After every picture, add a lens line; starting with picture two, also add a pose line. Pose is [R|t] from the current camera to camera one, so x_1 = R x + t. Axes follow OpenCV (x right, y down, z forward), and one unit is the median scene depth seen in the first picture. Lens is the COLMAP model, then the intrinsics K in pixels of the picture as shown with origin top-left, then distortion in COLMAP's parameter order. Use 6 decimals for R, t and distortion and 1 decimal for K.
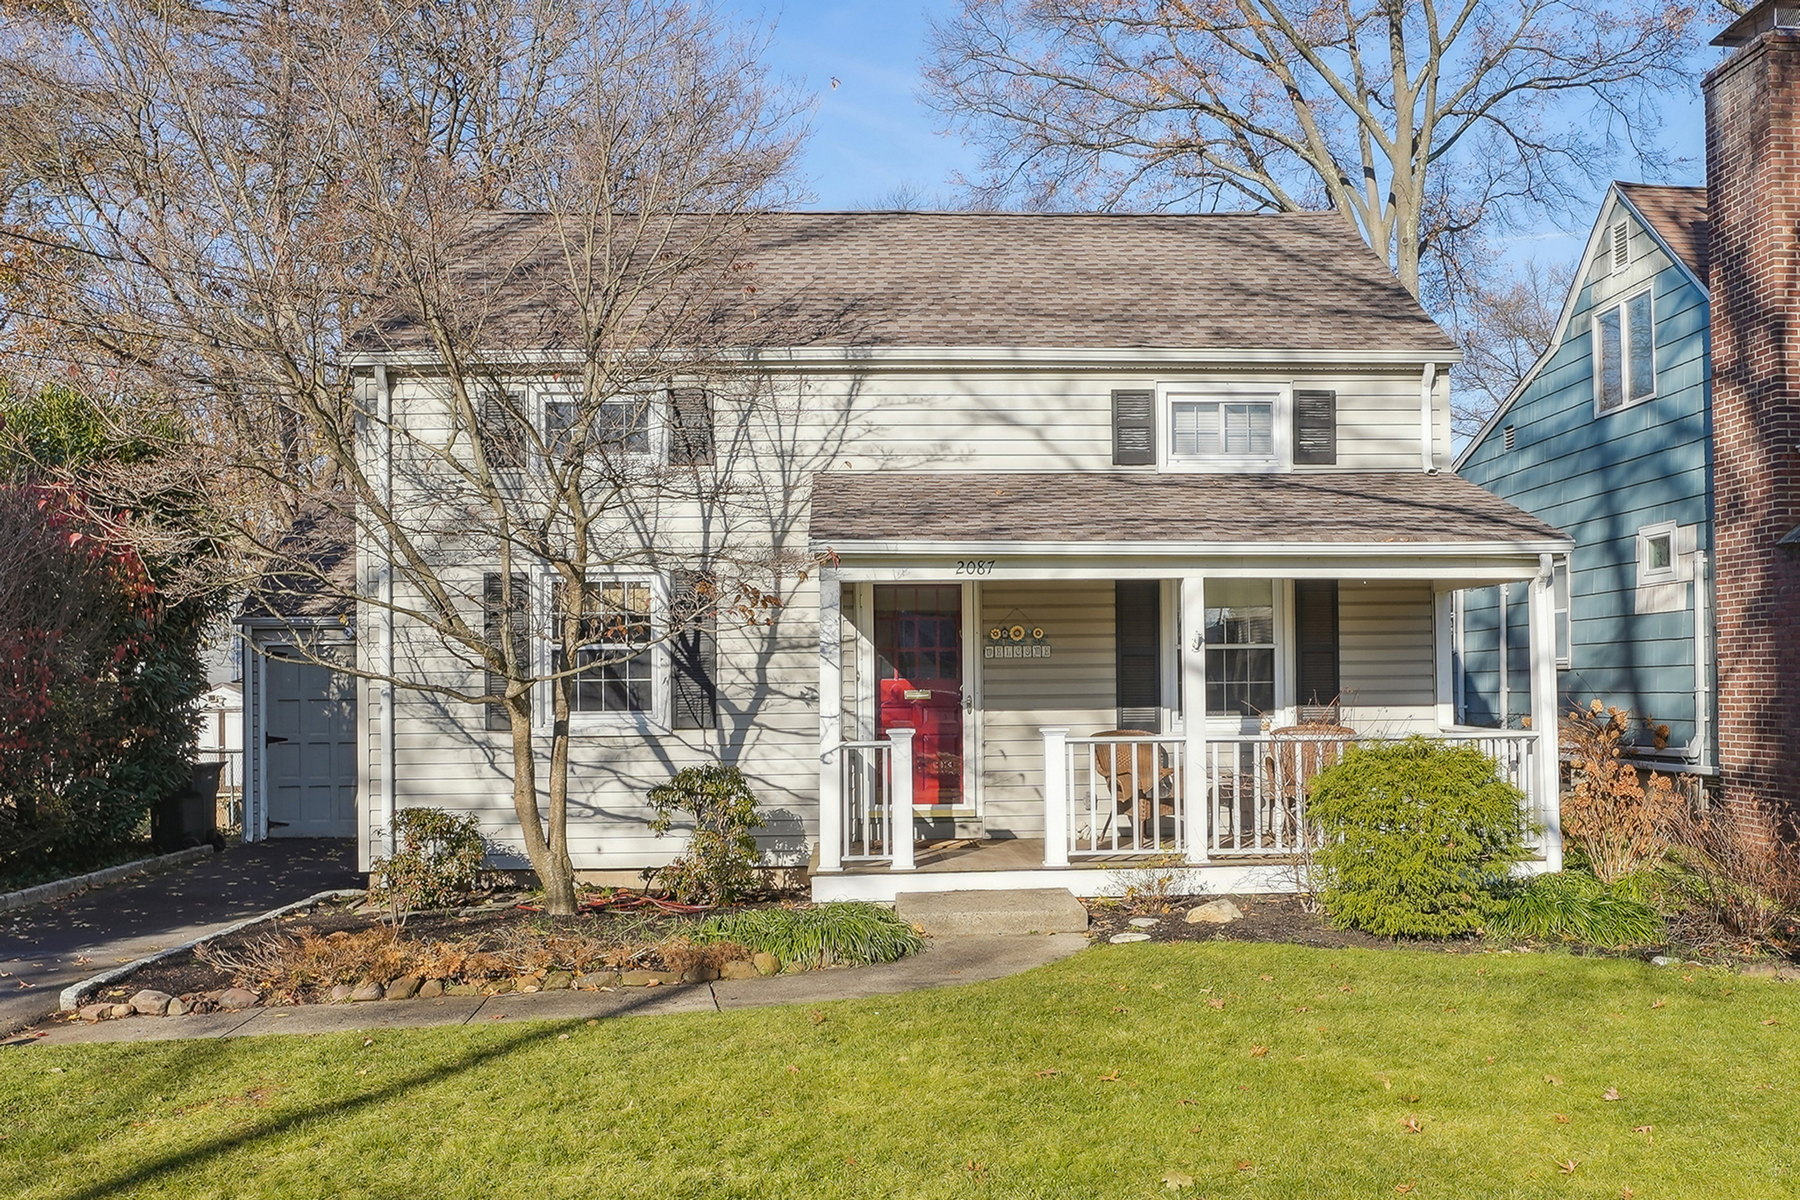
lens RADIAL K [[810.9, 0, 1008.9], [0, 810.9, 700.8], [0, 0, 1]] dist [-0.018392, 0.000042]
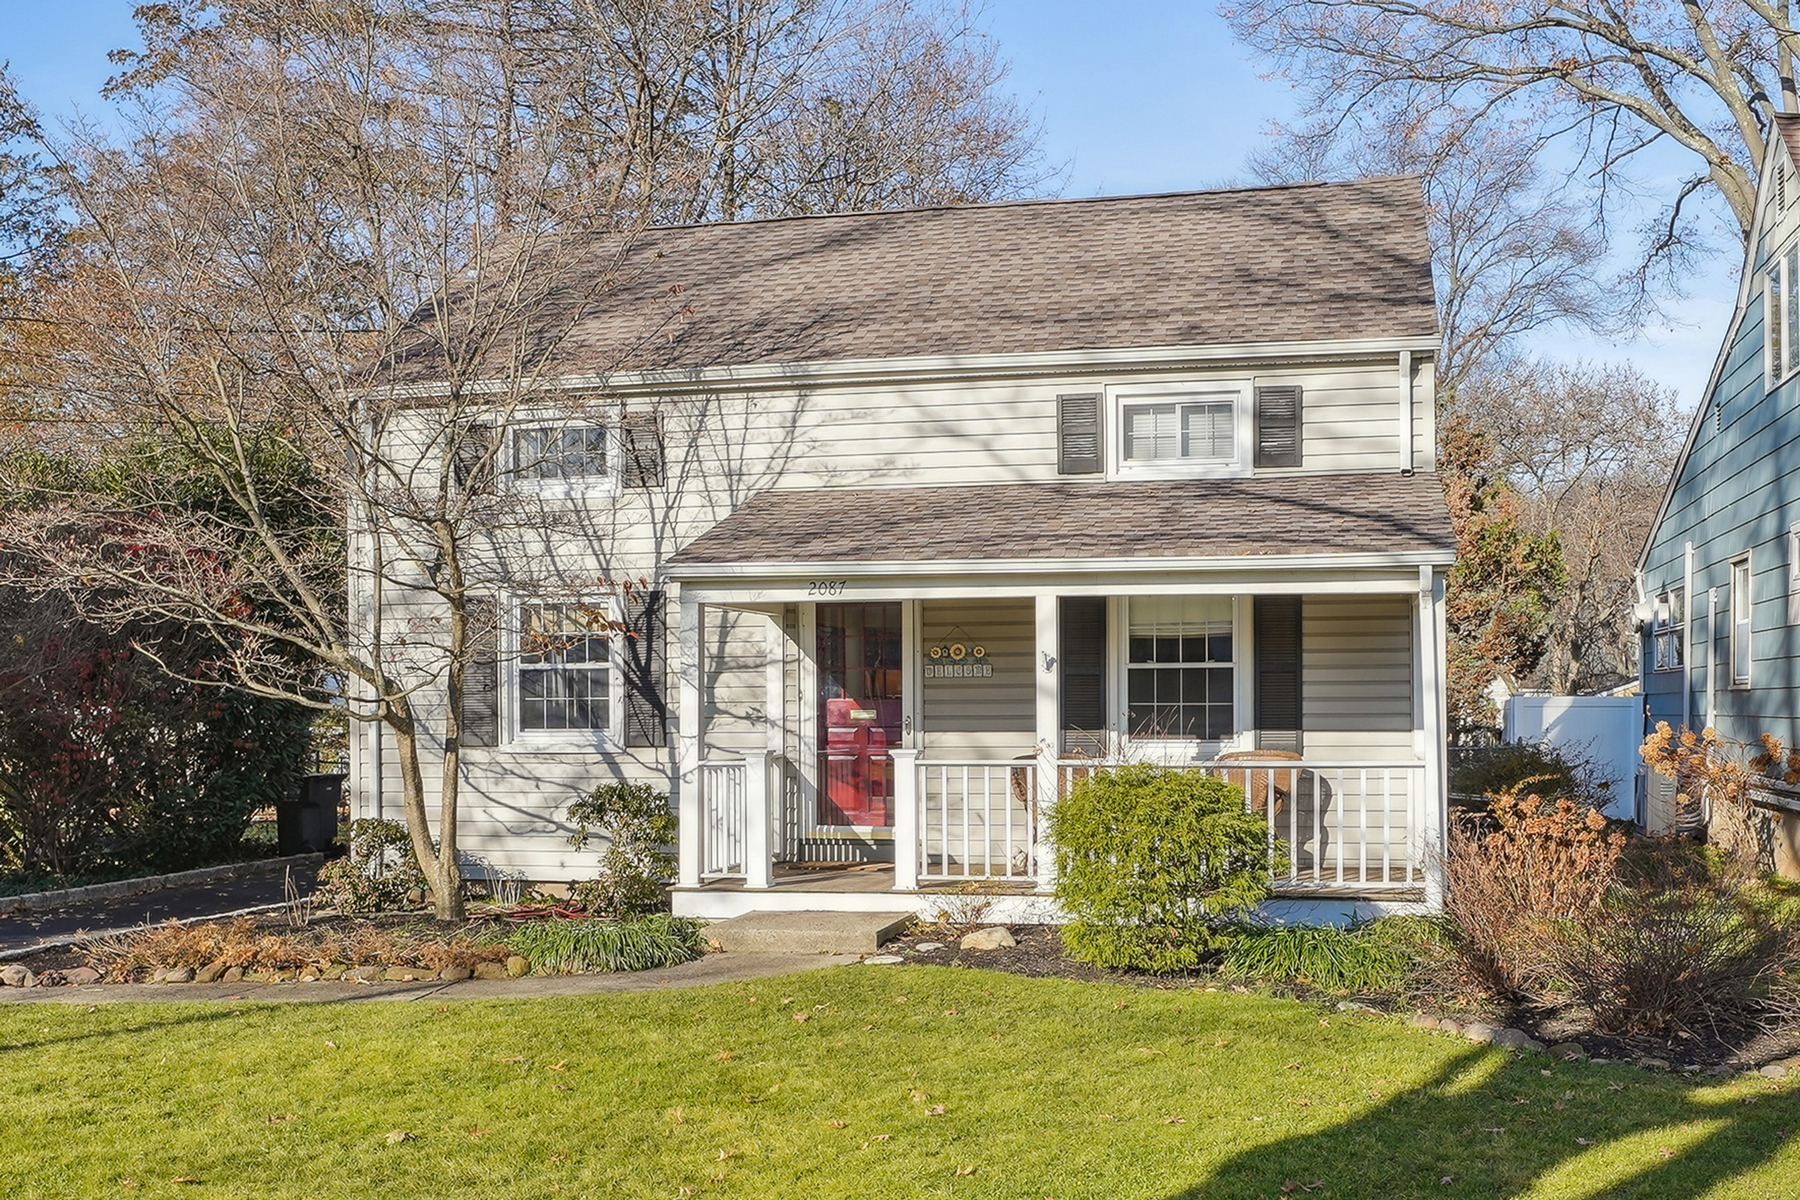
lens RADIAL K [[860.8, 0, 989.7], [0, 860.8, 732.9], [0, 0, 1]] dist [-0.015993, 0.000001]
pose [[0.991707, 0.009105, -0.128196, 0.179655], [-0.007317, 0.999869, 0.014411, -0.002121], [0.128310, -0.013354, 0.991644, -0.015687]]
